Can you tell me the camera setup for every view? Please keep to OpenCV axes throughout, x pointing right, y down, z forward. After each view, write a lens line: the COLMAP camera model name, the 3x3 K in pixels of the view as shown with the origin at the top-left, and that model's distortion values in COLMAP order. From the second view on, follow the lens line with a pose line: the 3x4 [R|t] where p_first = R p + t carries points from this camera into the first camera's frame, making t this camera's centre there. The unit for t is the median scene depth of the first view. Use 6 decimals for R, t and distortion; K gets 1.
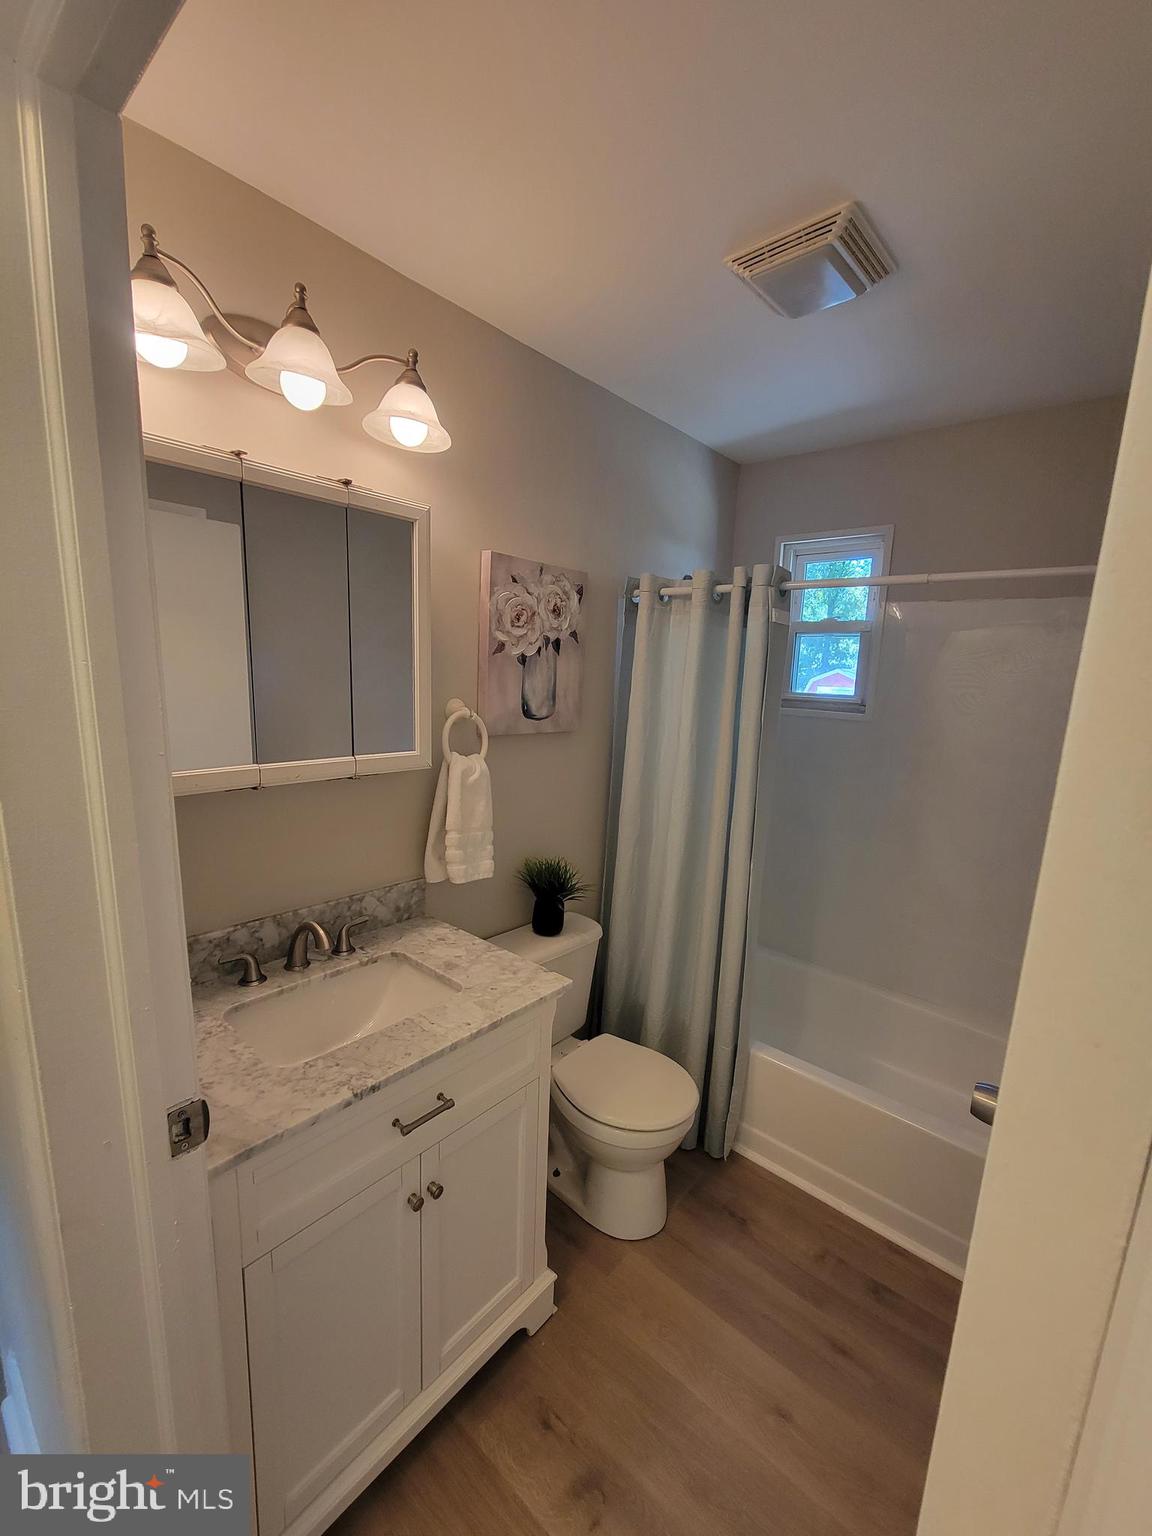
lens RADIAL K [[631.5, 0, 576.5], [0, 631.5, 782.7], [0, 0, 1]] dist [-0.006218, 0.001427]
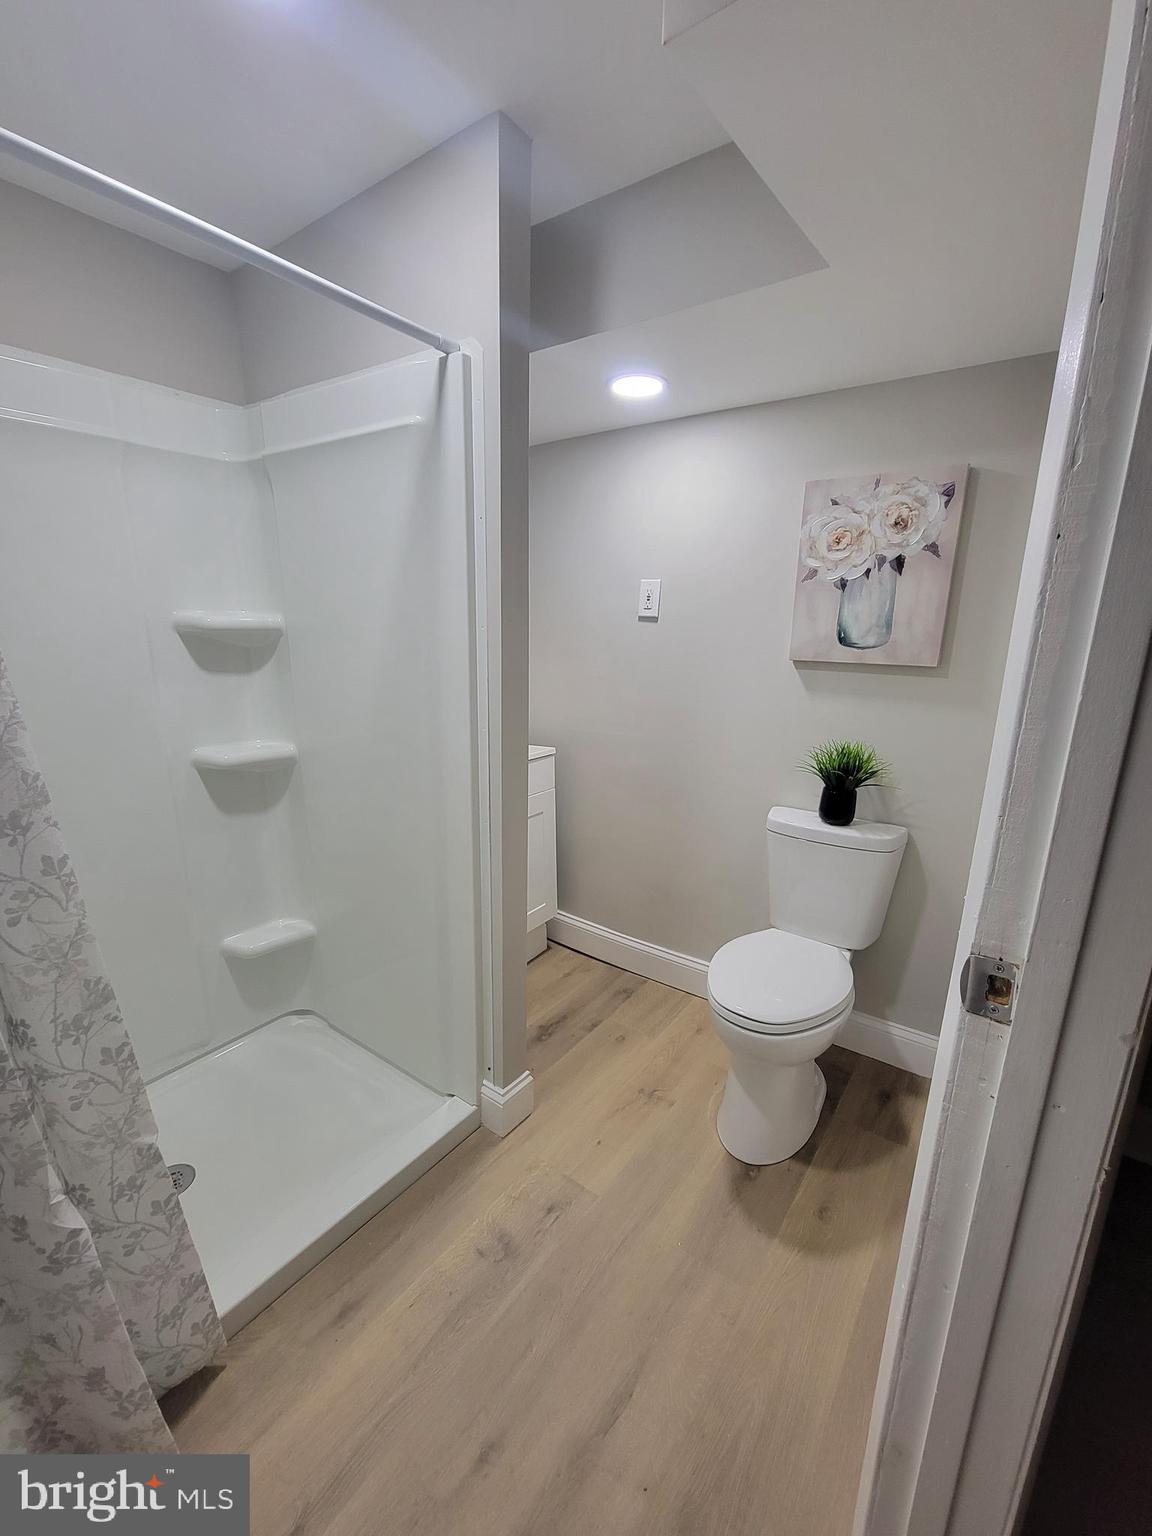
lens RADIAL K [[631.5, 0, 573.0], [0, 631.5, 769.9], [0, 0, 1]] dist [-0.006218, 0.001427]
pose [[0.081063, 0.187815, -0.978854, 0.867073], [-0.182989, 0.968197, 0.170616, -0.008312], [0.979767, 0.165289, 0.112853, 0.525054]]
